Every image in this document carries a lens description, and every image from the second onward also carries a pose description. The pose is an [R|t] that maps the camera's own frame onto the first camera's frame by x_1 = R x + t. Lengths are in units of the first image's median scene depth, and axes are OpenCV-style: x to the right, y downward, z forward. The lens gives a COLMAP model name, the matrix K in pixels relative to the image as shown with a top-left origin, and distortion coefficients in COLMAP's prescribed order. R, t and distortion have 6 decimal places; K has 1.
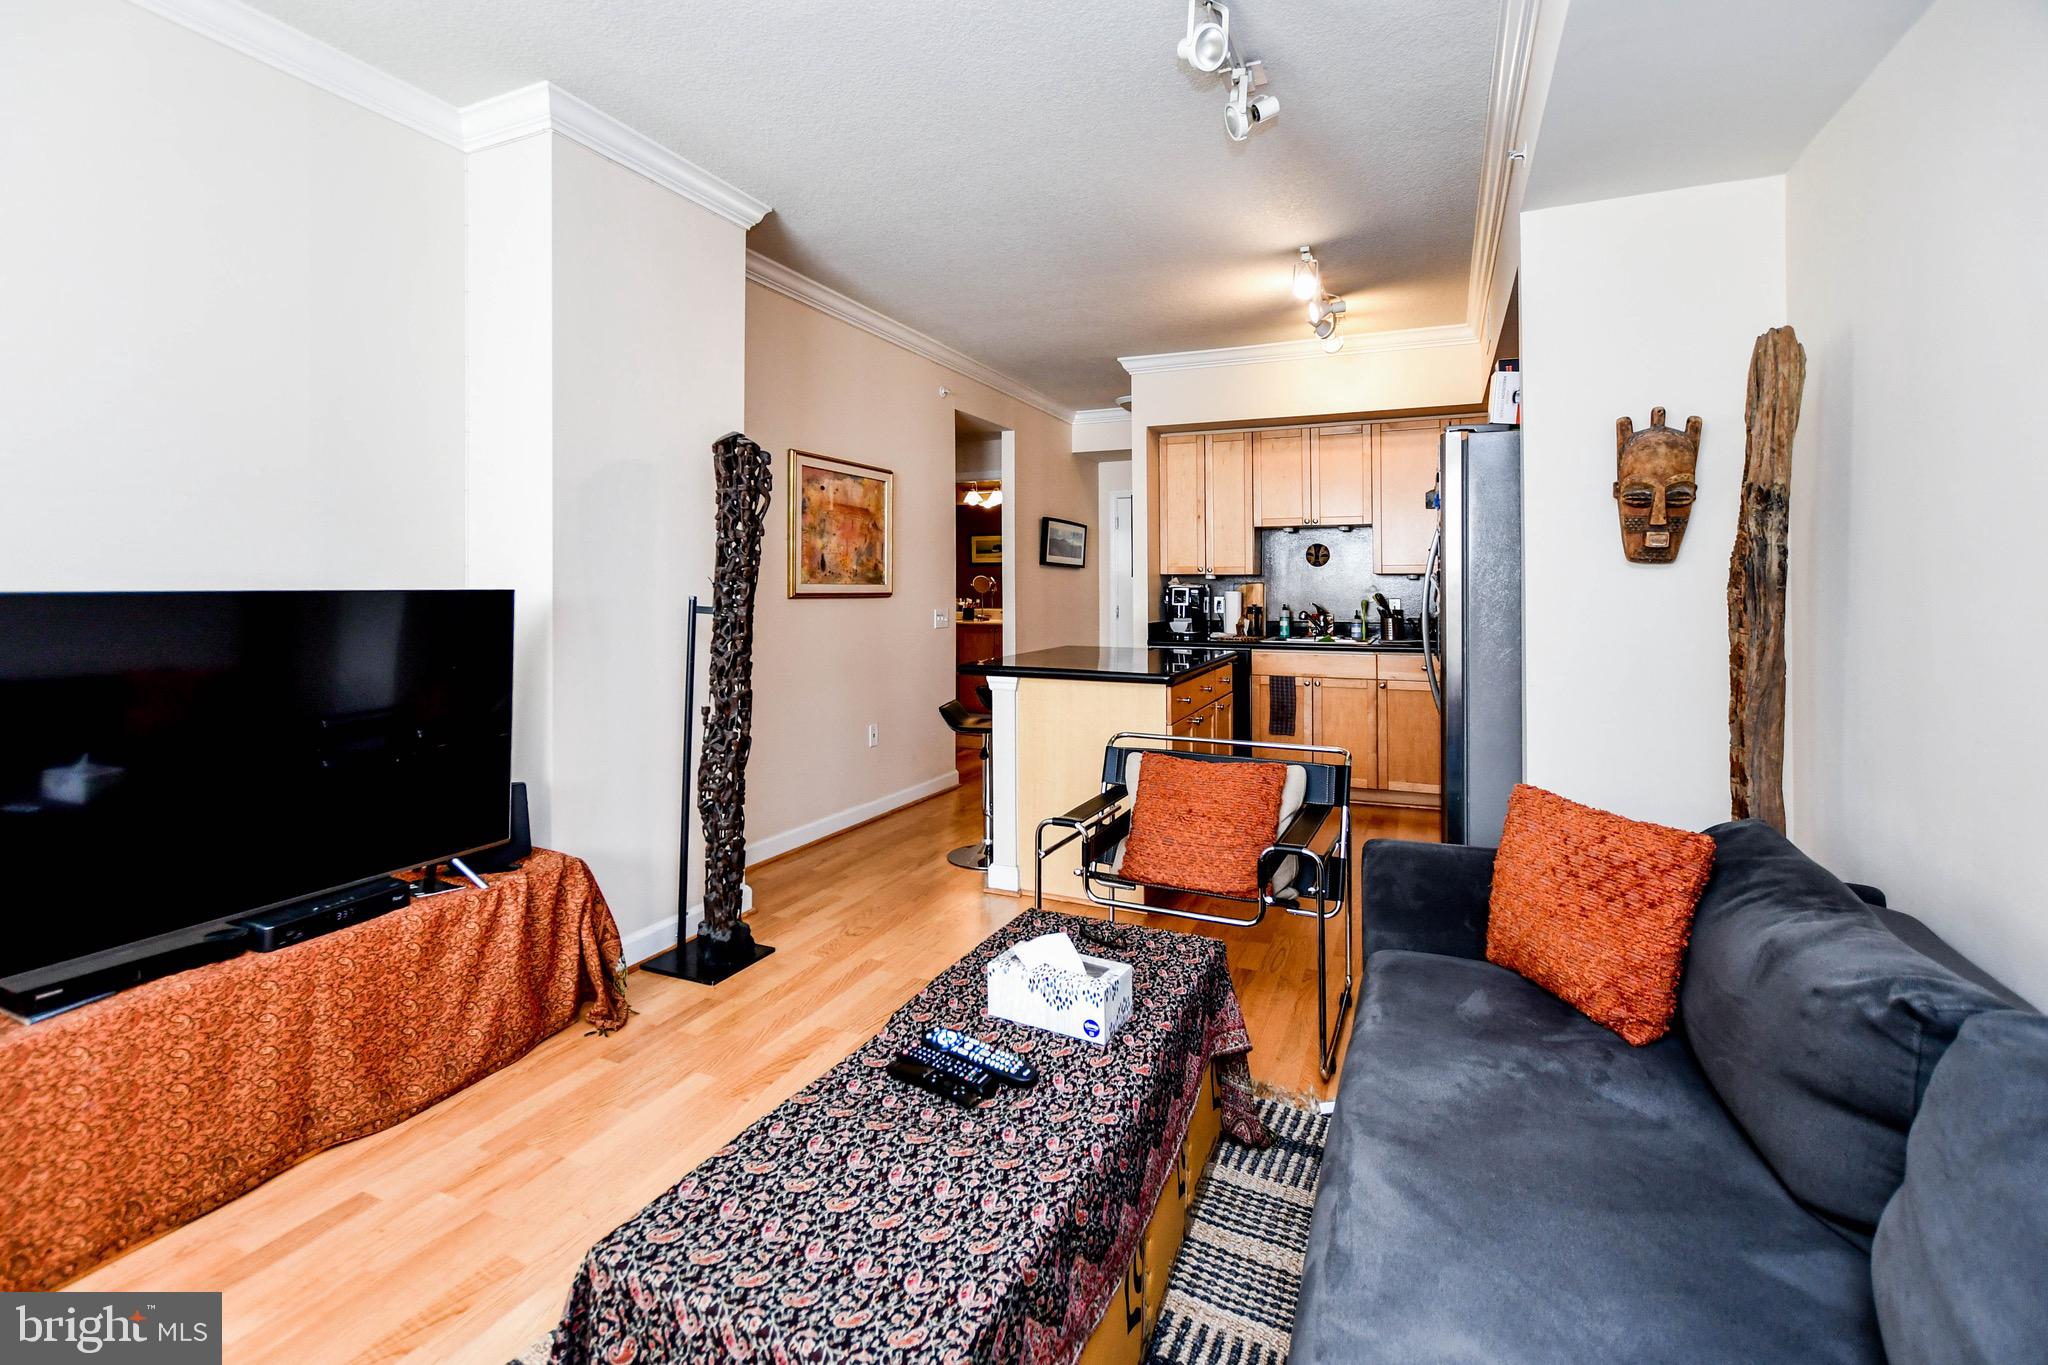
lens RADIAL K [[939.9, 0, 1001.4], [0, 939.9, 581.1], [0, 0, 1]] dist [-0.000814, 0.000009]
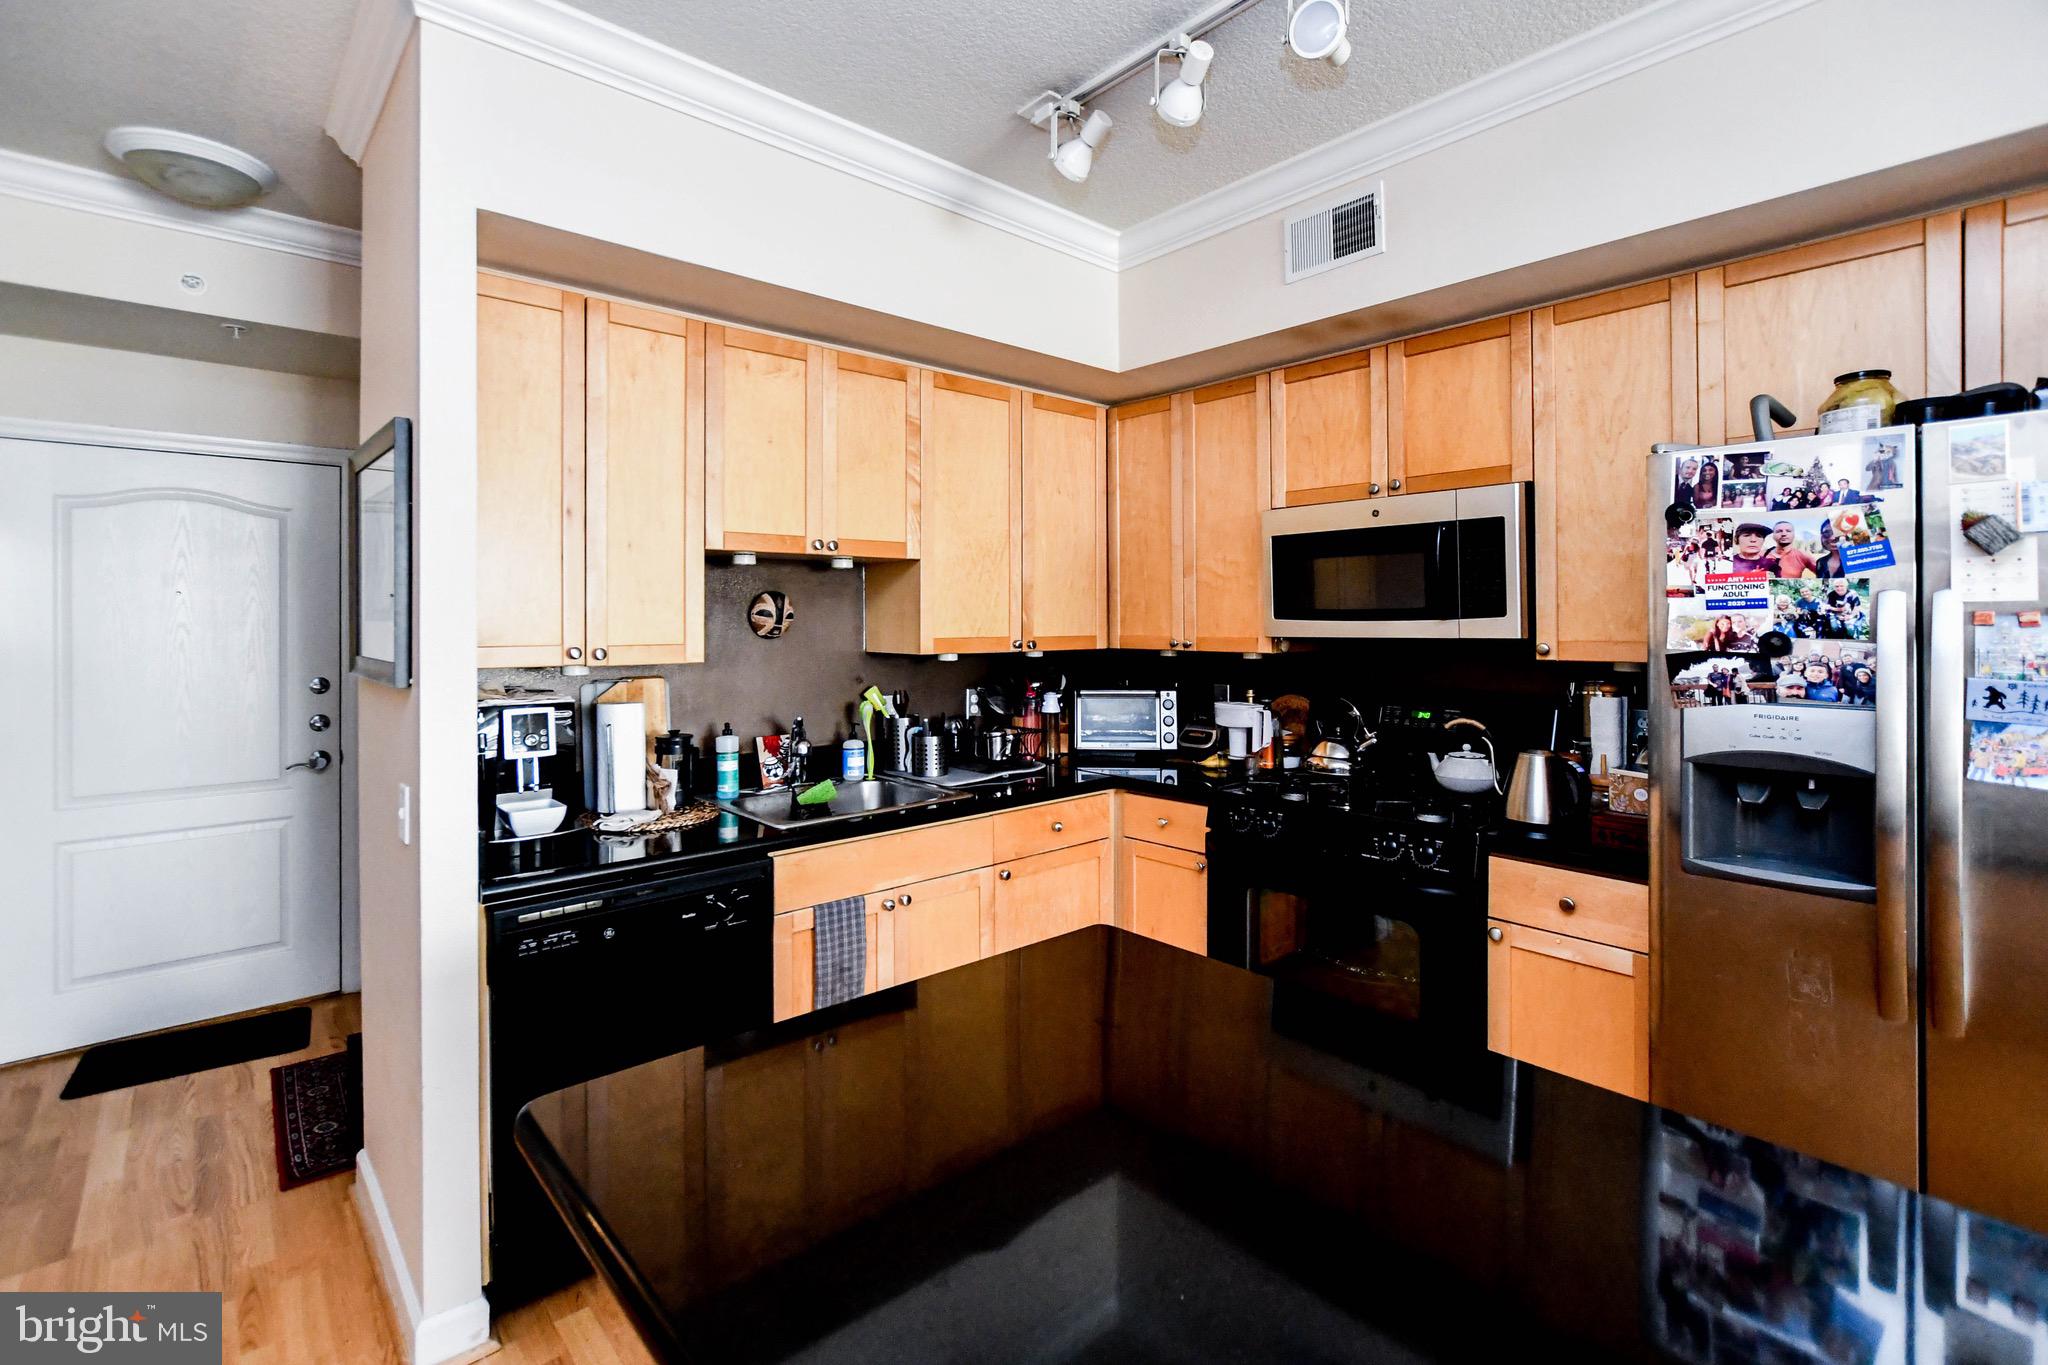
lens RADIAL K [[930.3, 0, 997.8], [0, 930.3, 607.6], [0, 0, 1]] dist [-0.014837, 0.005542]
pose [[0.413058, 0.007781, 0.910671, -0.070537], [-0.001356, 0.999968, -0.007928, -0.035948], [-0.910704, 0.002040, 0.413055, 0.891441]]
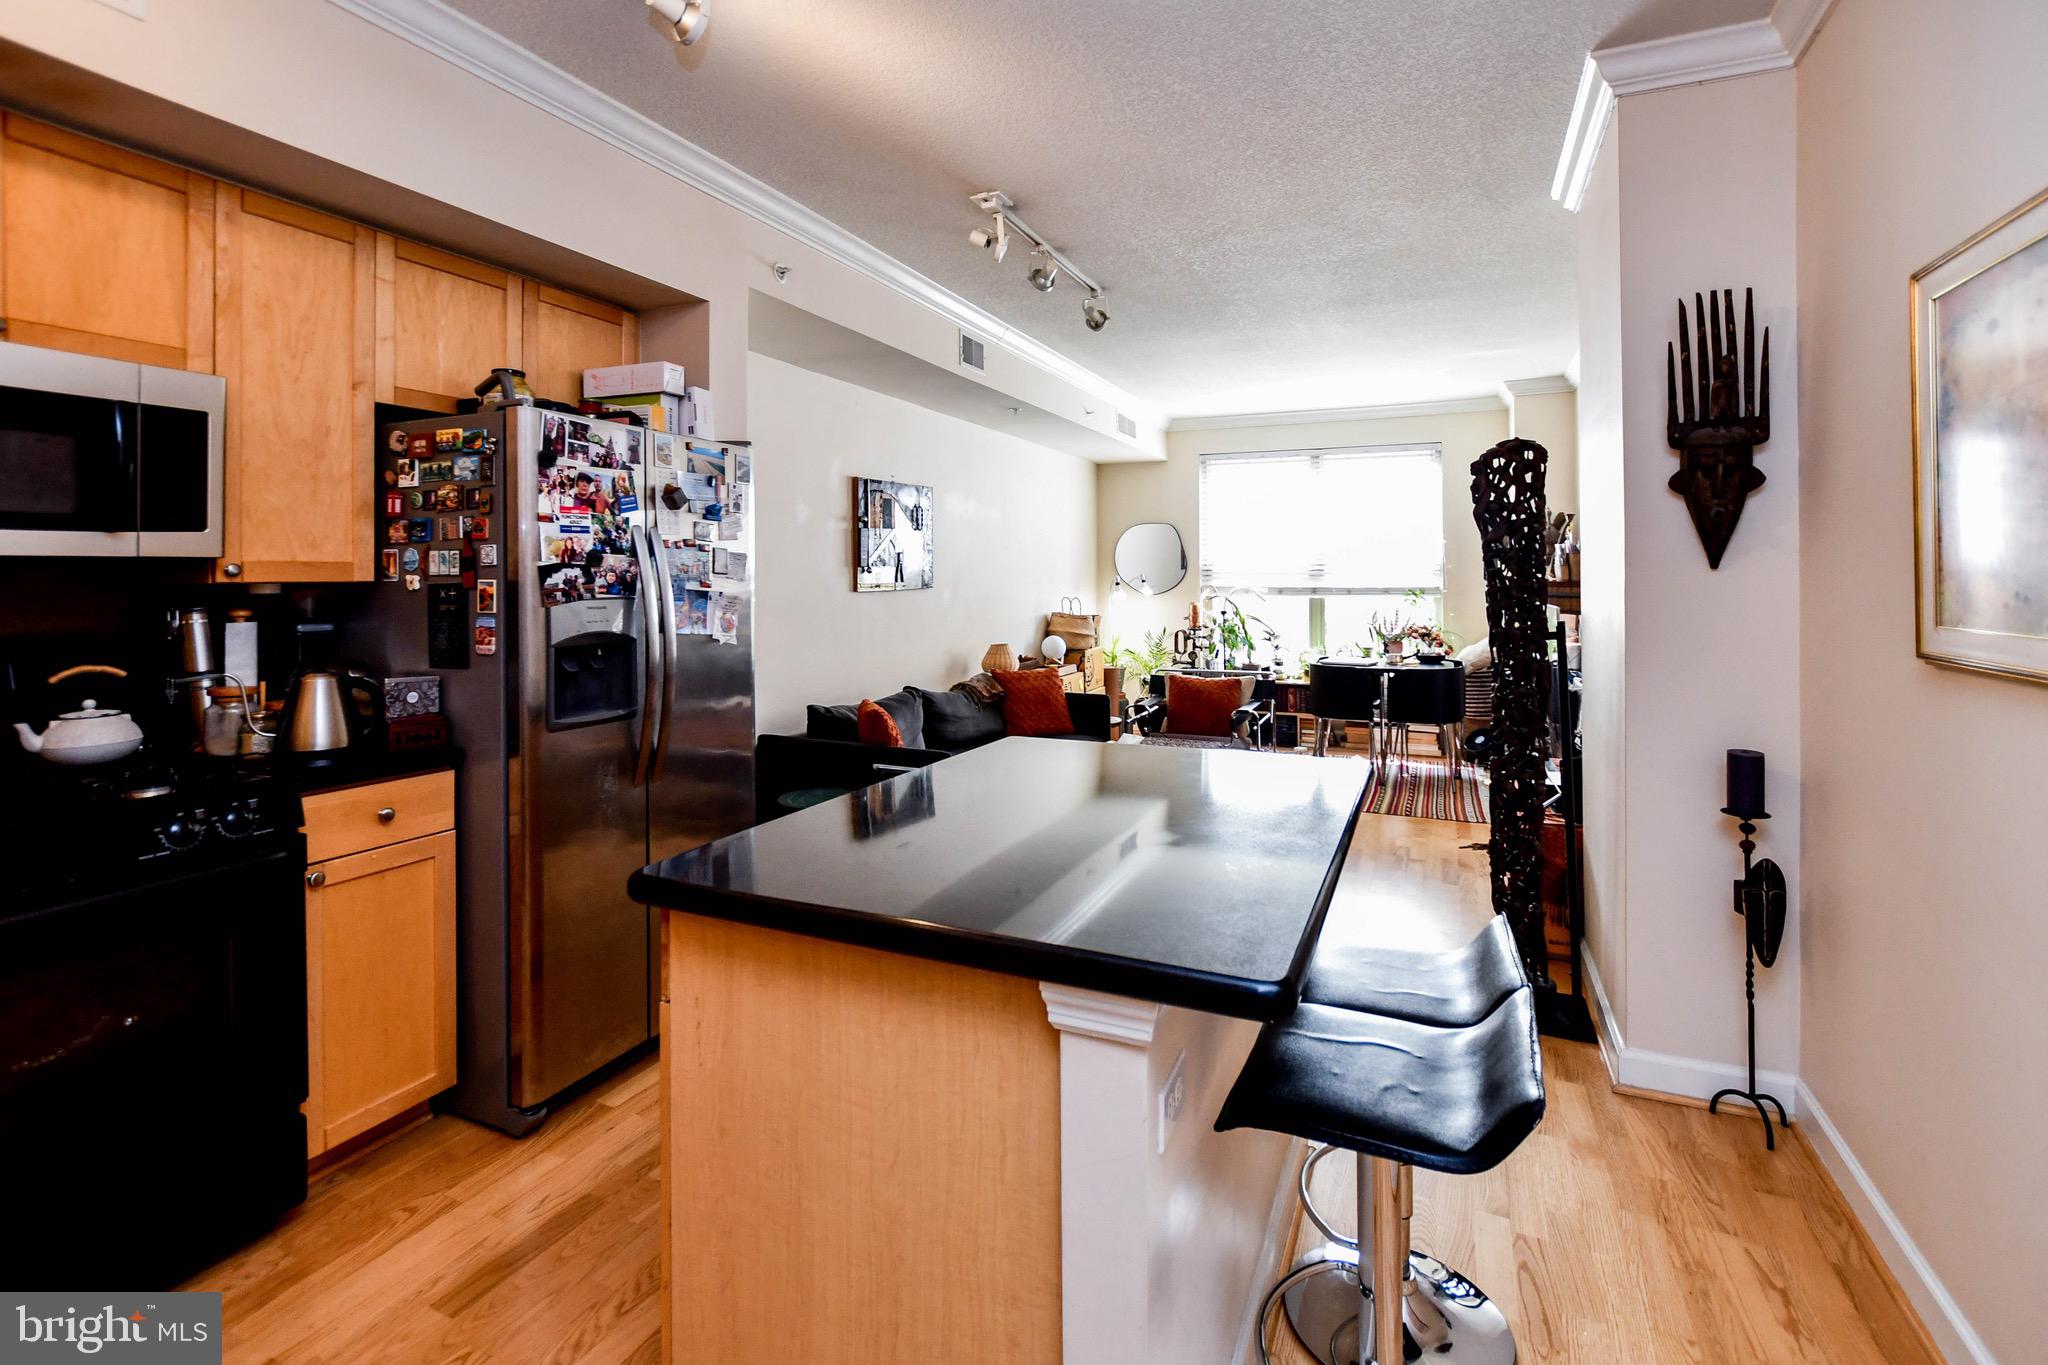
lens RADIAL K [[939.9, 0, 1001.4], [0, 939.9, 581.1], [0, 0, 1]] dist [-0.000814, 0.000009]
pose [[-0.999963, -0.000014, 0.008645, 0.134484], [-0.000028, 0.999999, -0.001628, -0.012280], [-0.008645, -0.001628, -0.999961, 1.275270]]
